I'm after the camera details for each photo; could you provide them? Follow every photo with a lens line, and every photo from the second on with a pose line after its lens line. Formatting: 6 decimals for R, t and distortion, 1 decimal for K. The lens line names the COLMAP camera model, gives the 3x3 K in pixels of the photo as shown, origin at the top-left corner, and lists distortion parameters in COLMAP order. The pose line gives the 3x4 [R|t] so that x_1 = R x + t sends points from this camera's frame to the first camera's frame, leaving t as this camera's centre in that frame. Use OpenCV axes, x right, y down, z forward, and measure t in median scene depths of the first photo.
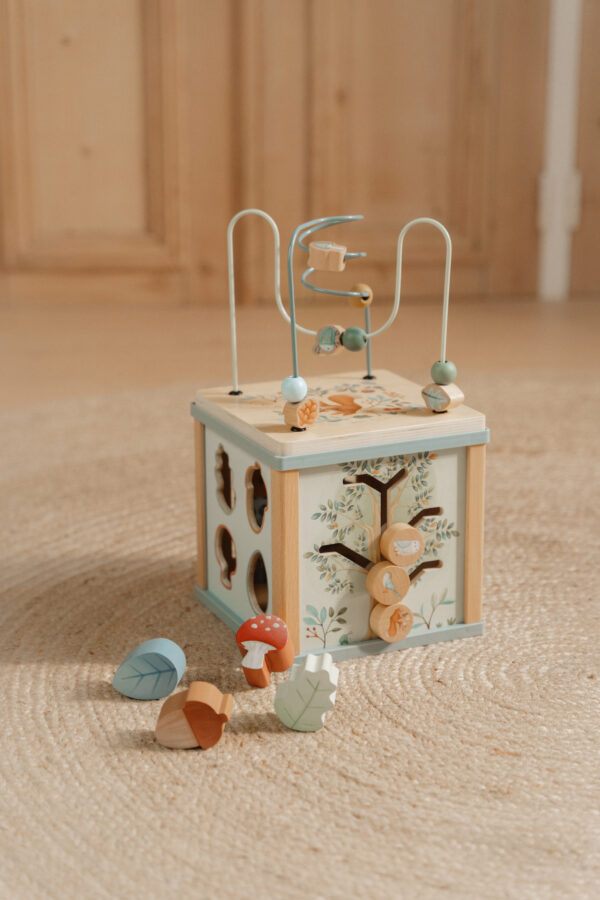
lens RADIAL K [[1800.4, 0, 297.2], [0, 1800.4, 490.2], [0, 0, 1]] dist [0.090972, -0.049175]
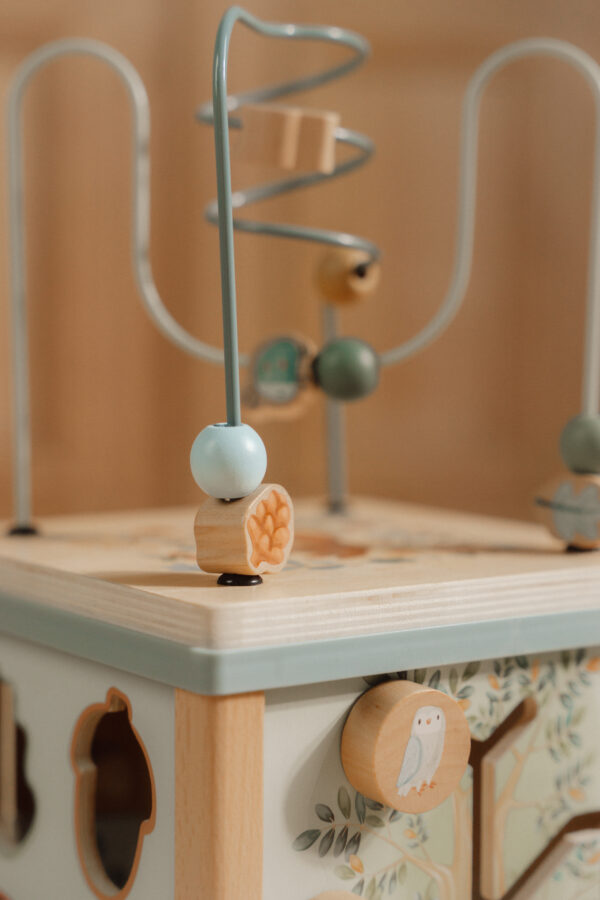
lens RADIAL K [[1889.3, 0, 300.0], [0, 1889.3, 450.0], [0, 0, 1]] dist [-0.012286, -0.233568]
pose [[0.981989, -0.001021, 0.188933, -0.054596], [0.043734, 0.974055, -0.222046, 0.021134], [-0.183804, 0.226309, 0.956556, 0.640902]]
